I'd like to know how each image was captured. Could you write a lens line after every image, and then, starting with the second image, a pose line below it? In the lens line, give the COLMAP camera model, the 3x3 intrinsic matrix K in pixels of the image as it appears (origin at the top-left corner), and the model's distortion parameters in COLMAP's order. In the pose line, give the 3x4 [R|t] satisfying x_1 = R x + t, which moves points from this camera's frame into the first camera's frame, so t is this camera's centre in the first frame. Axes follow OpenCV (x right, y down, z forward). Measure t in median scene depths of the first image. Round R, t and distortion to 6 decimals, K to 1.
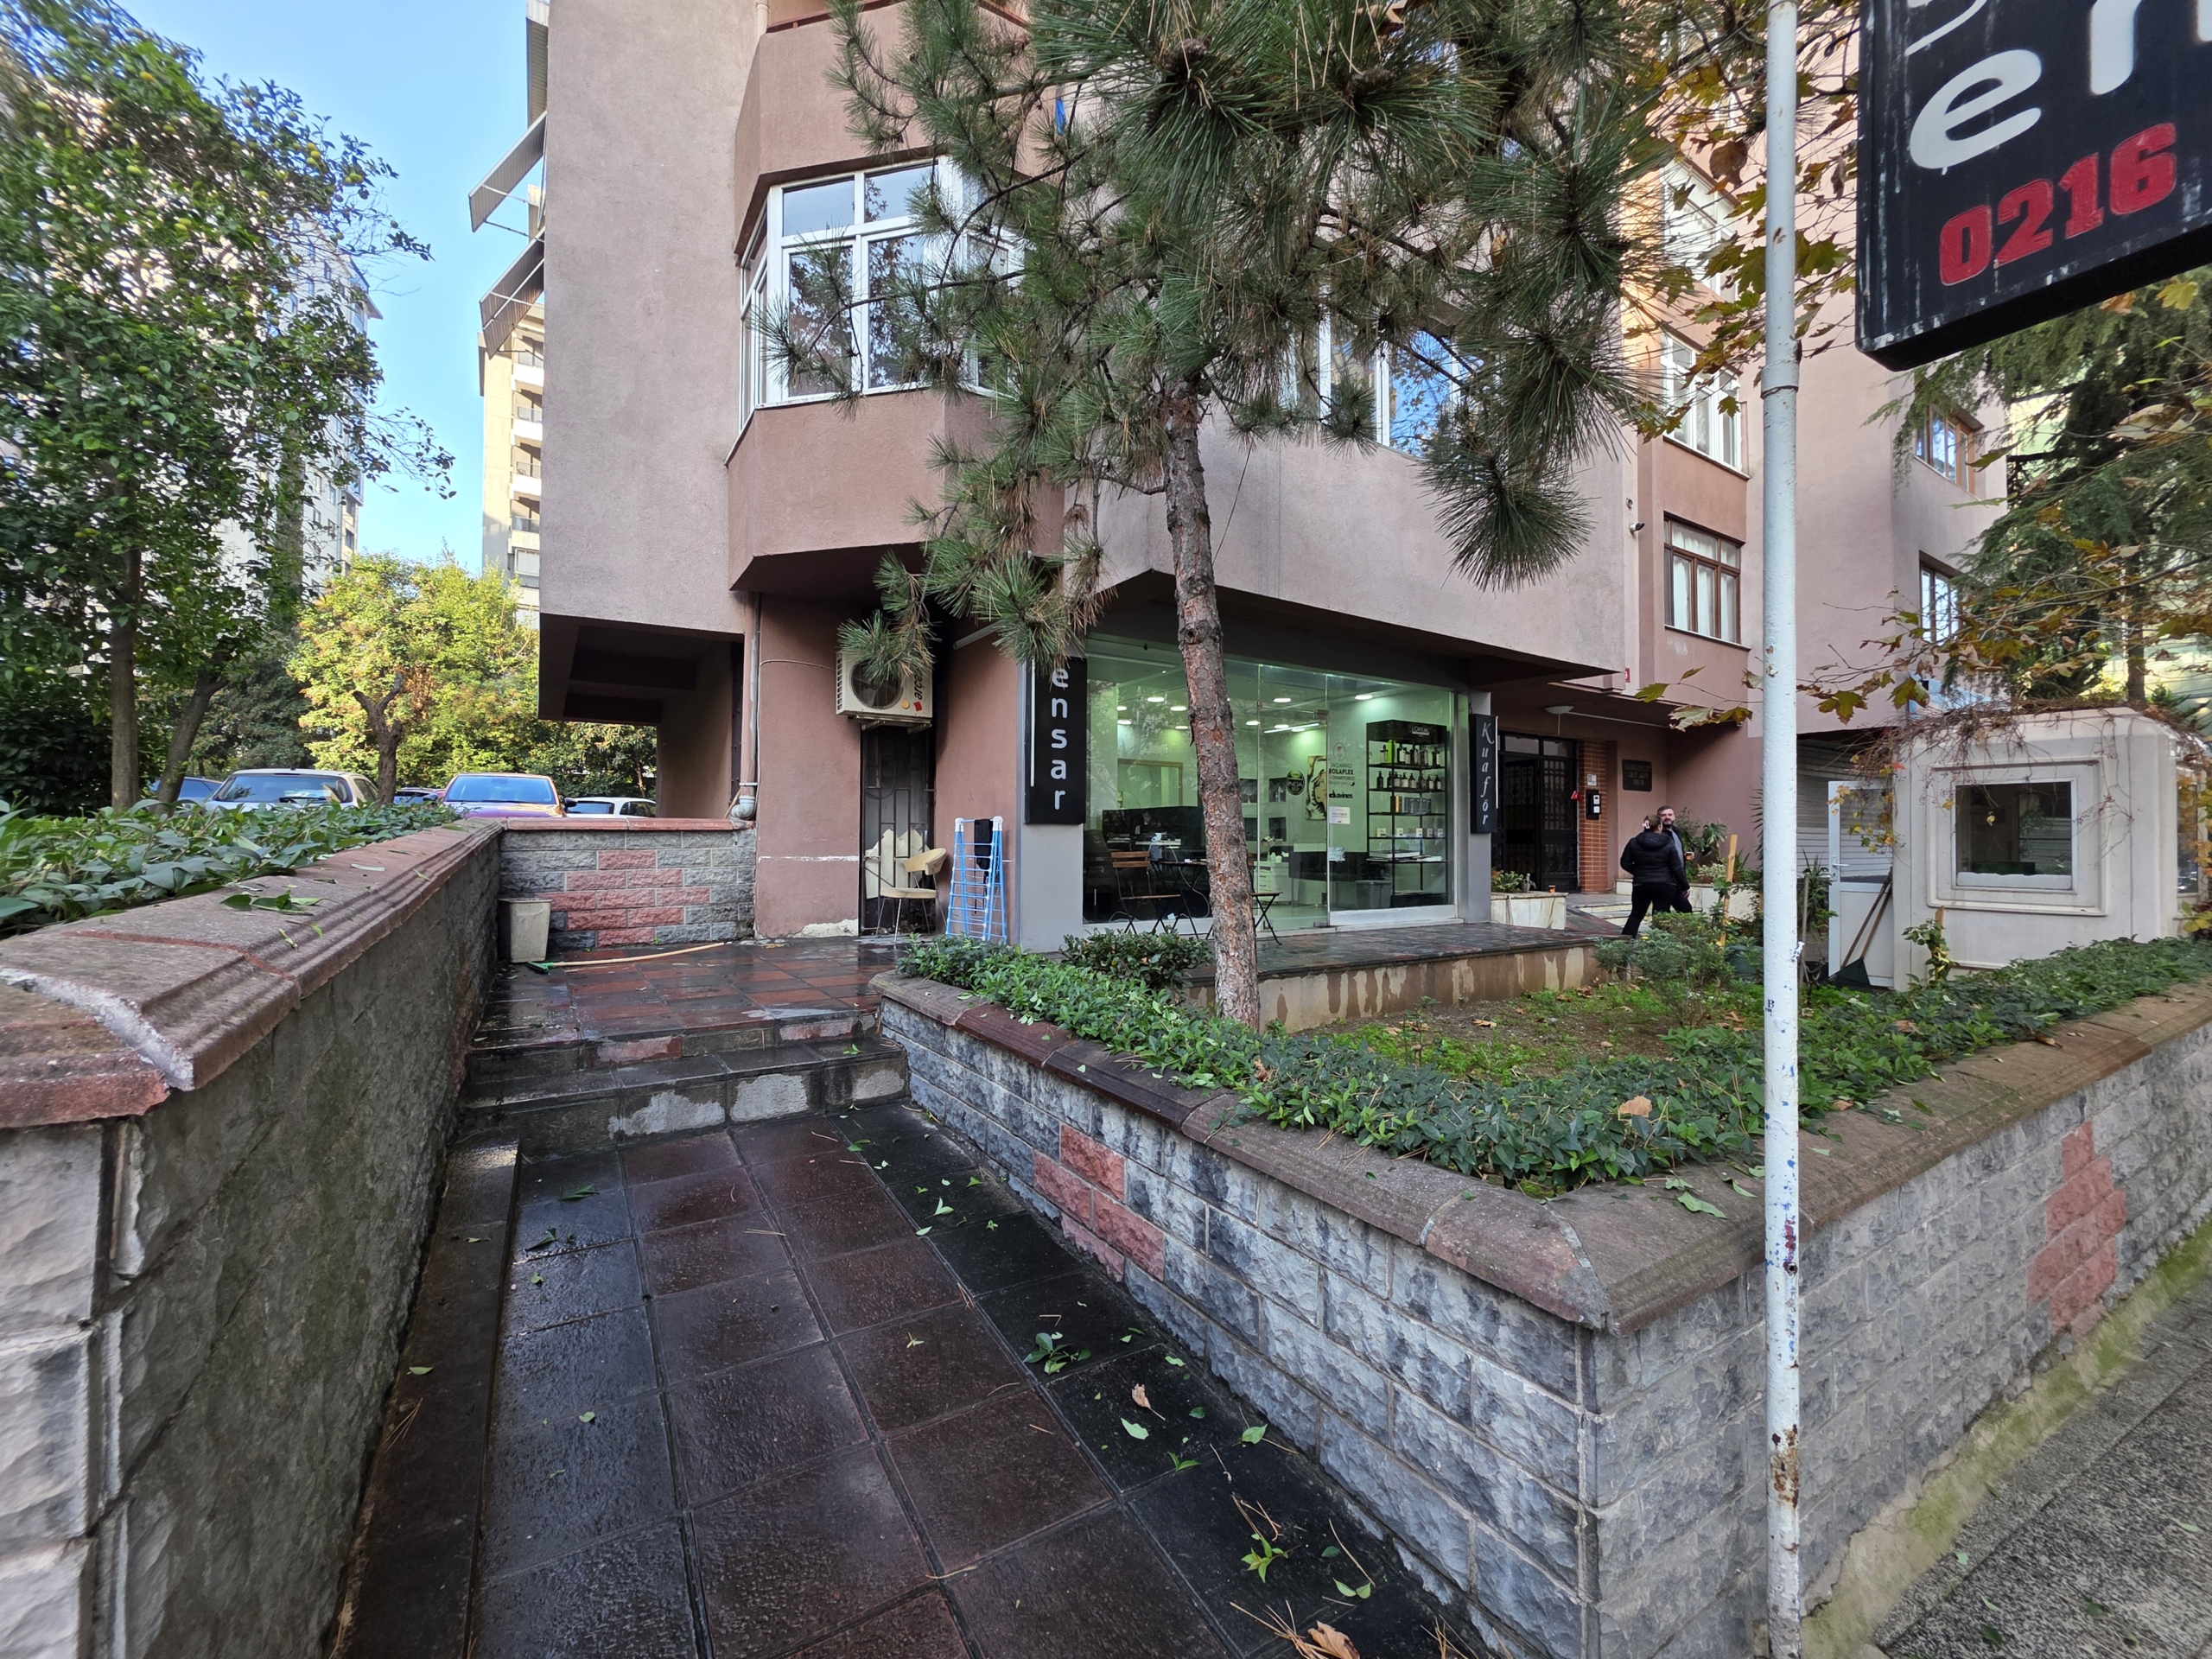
lens RADIAL K [[882.9, 0, 1099.3], [0, 882.9, 821.0], [0, 0, 1]] dist [0.001524, 0.000071]
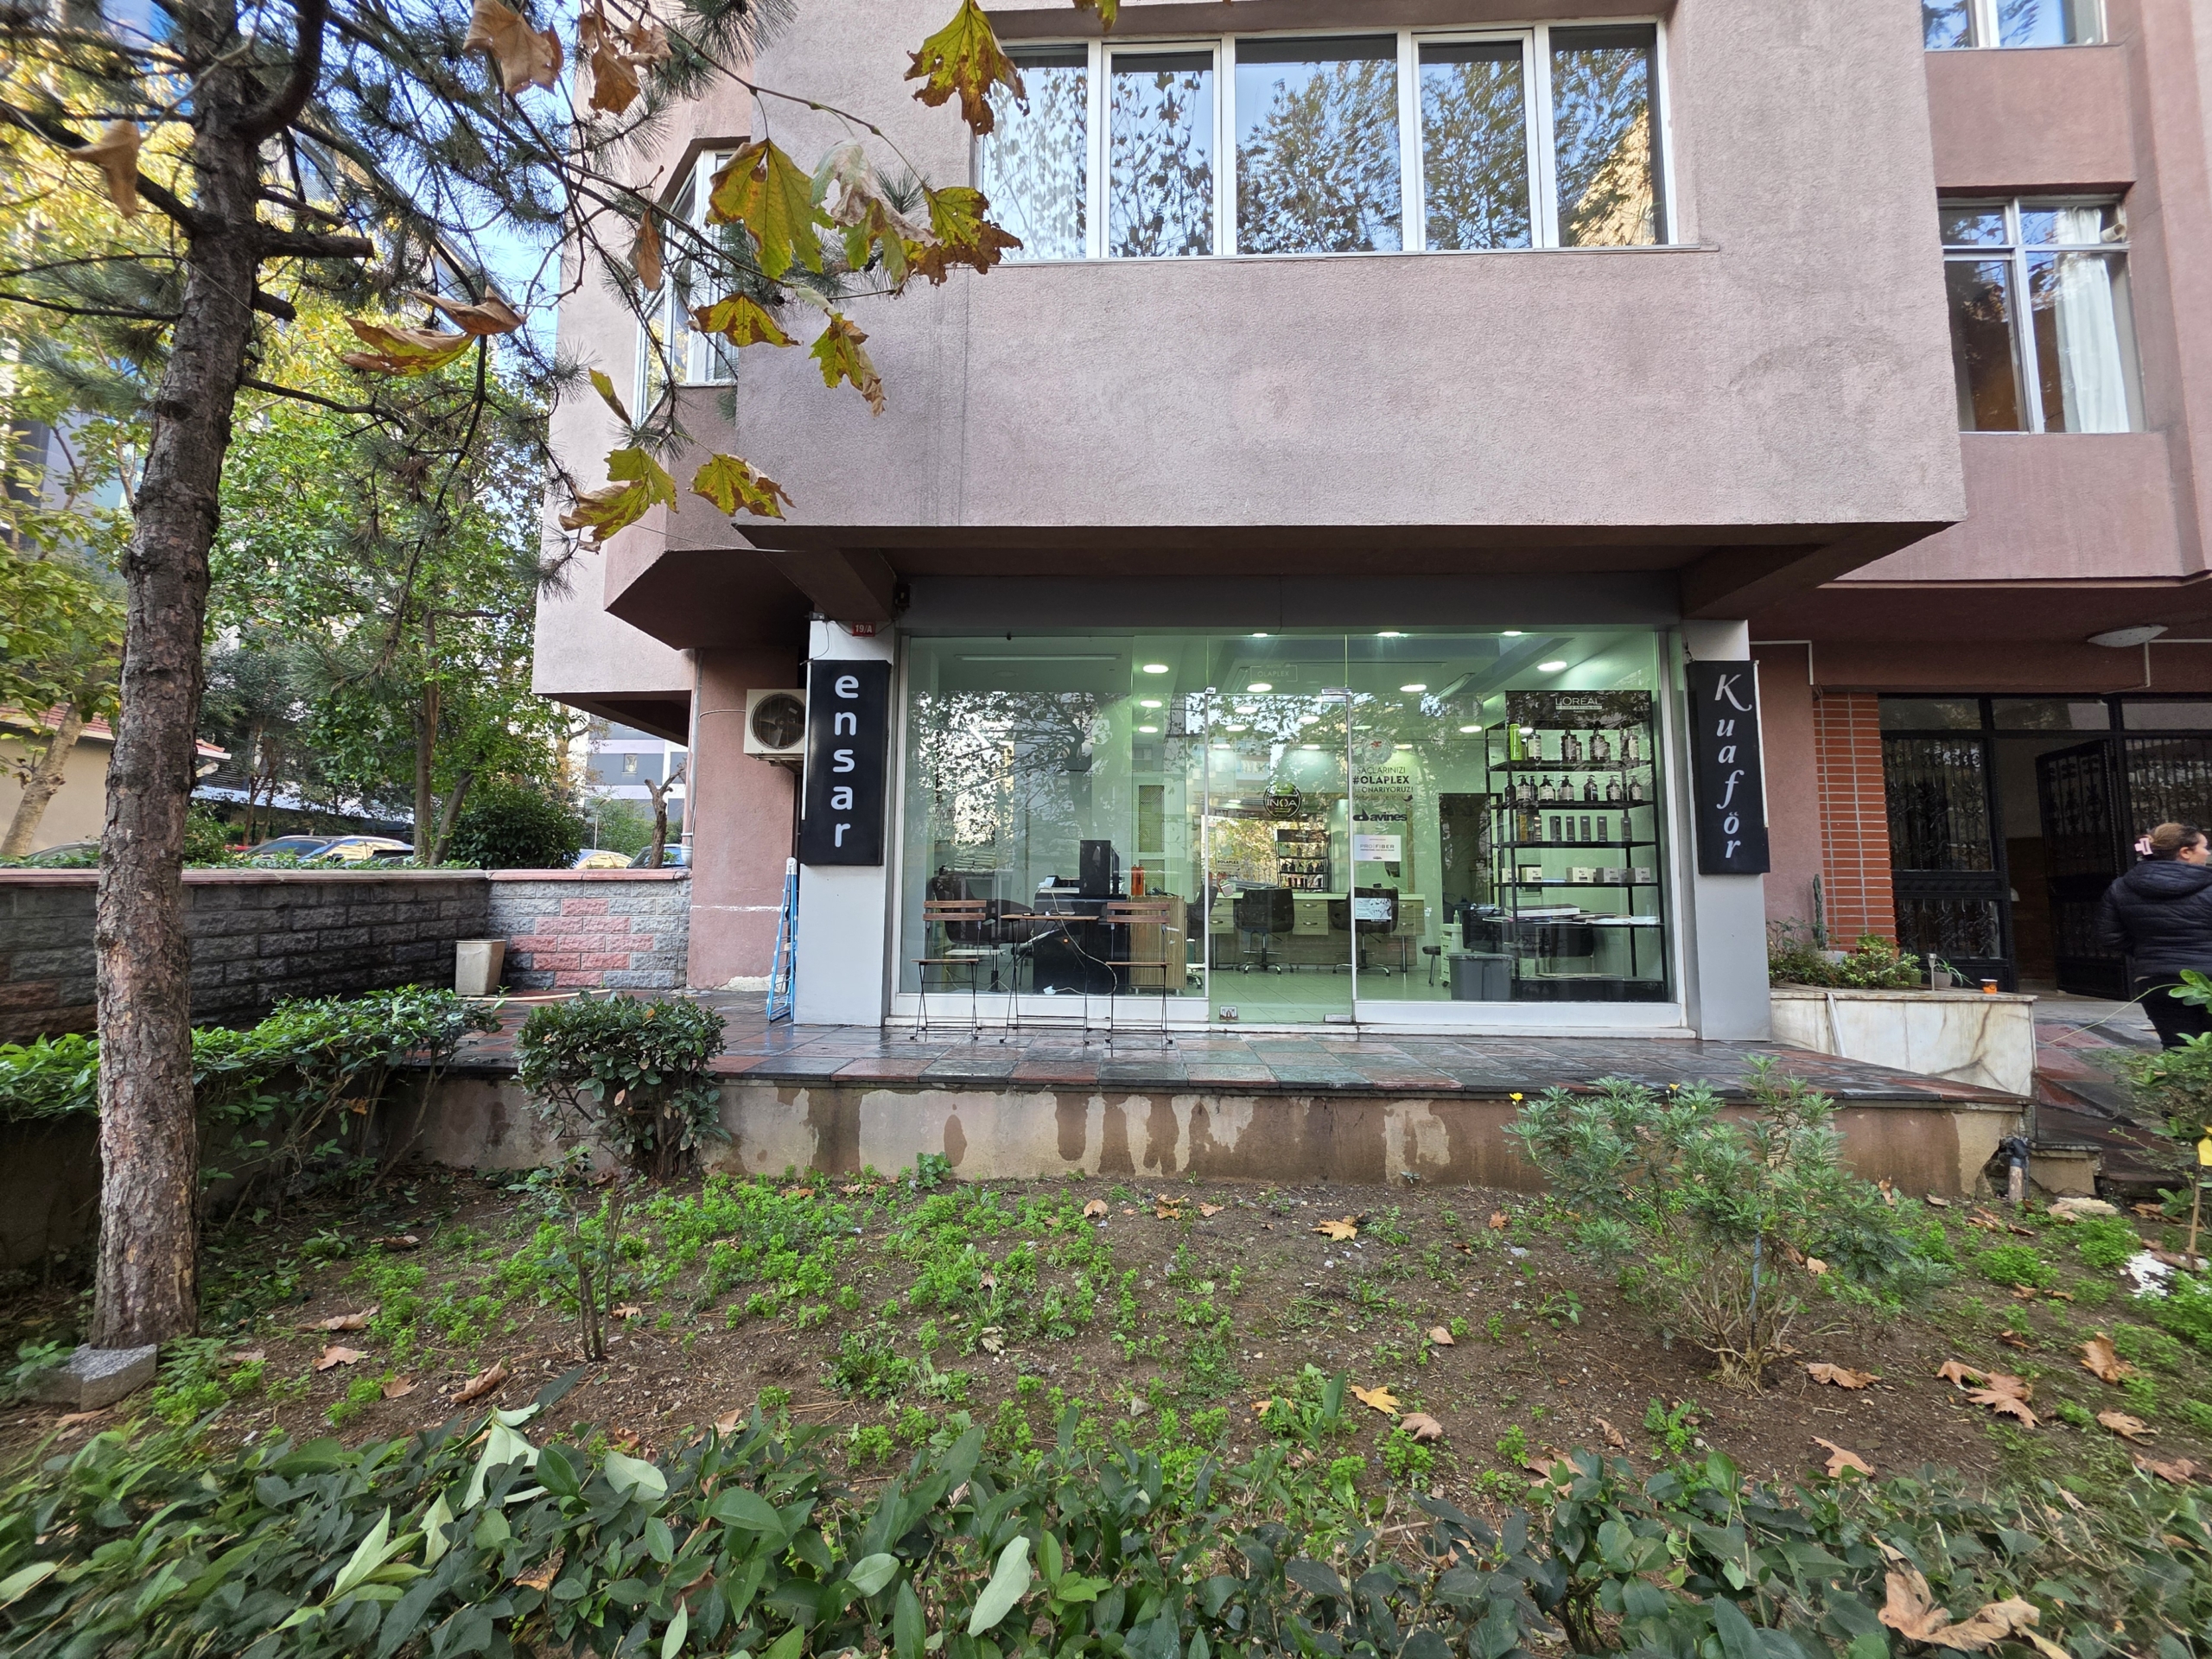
lens RADIAL K [[882.9, 0, 1099.3], [0, 882.9, 821.0], [0, 0, 1]] dist [0.001524, 0.000071]
pose [[0.821160, -0.051688, -0.568352, 0.594939], [0.009518, 0.996992, -0.076919, 0.026943], [0.570618, 0.057754, 0.819182, 0.454485]]
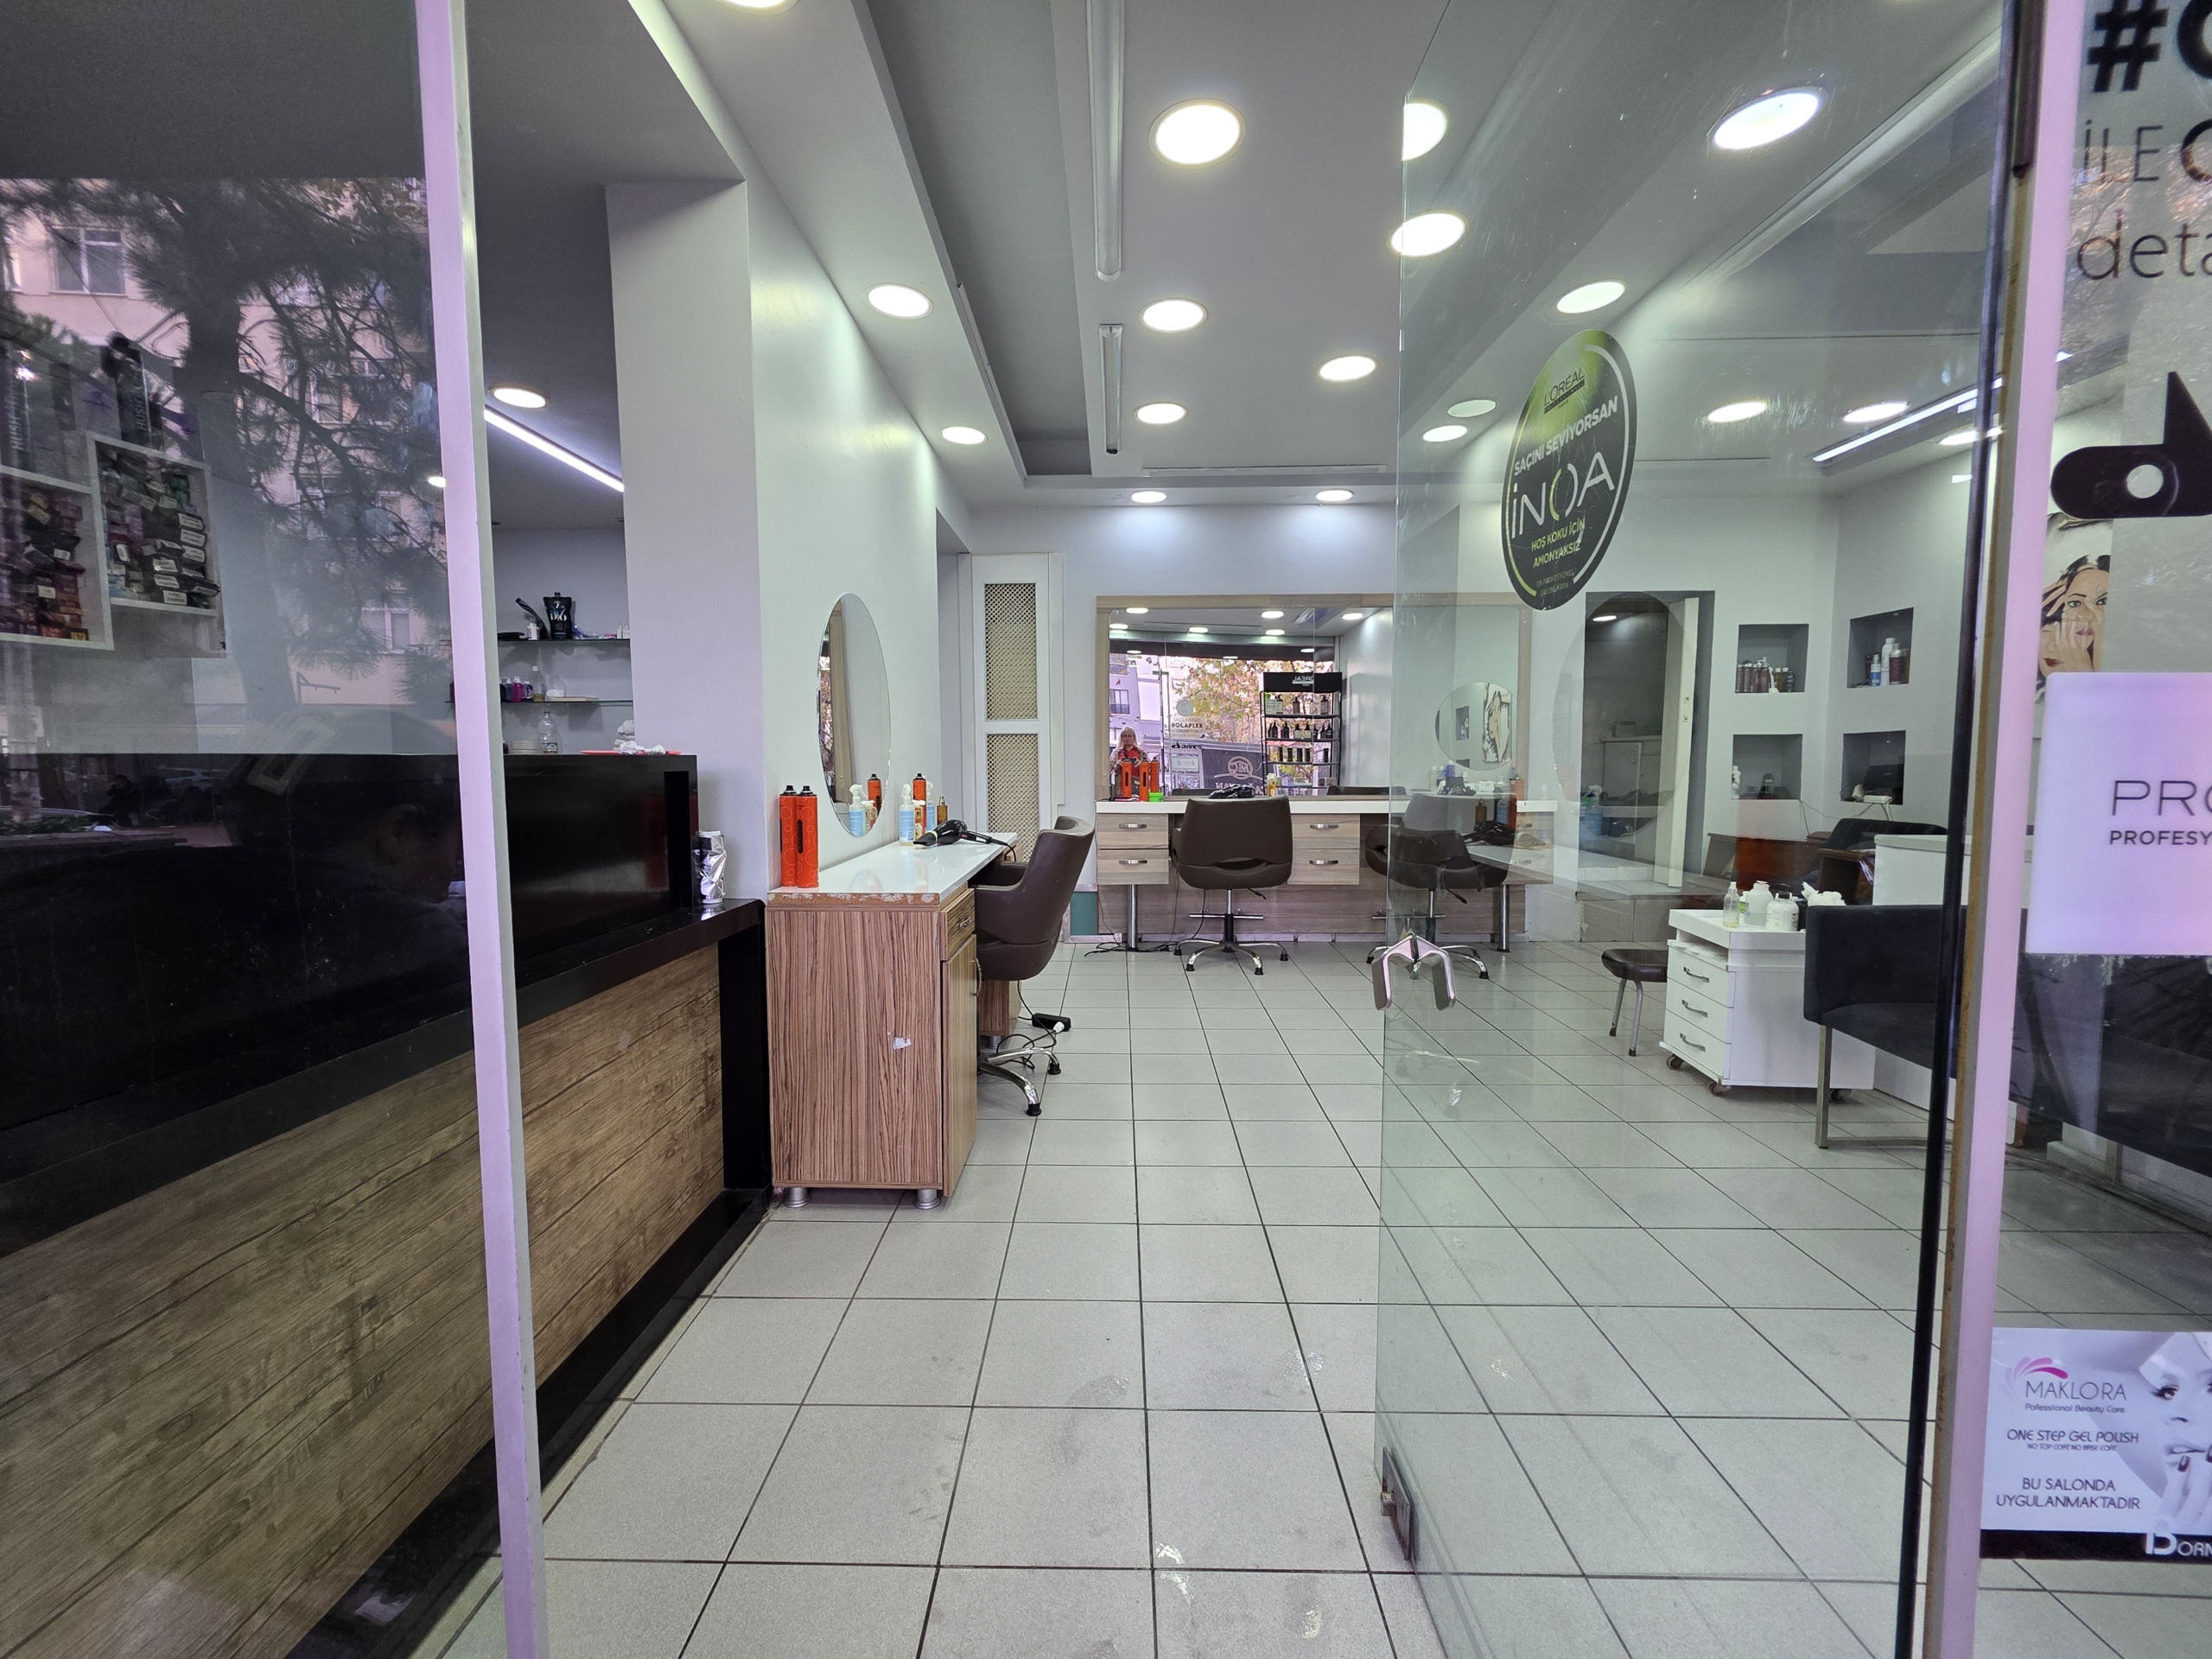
lens RADIAL K [[882.9, 0, 1099.3], [0, 882.9, 821.0], [0, 0, 1]] dist [0.001524, 0.000071]
pose [[0.829353, 0.037007, -0.557499, 0.302484], [0.019593, 0.995264, 0.095213, -0.017267], [0.558382, -0.089888, 0.824700, 1.140956]]
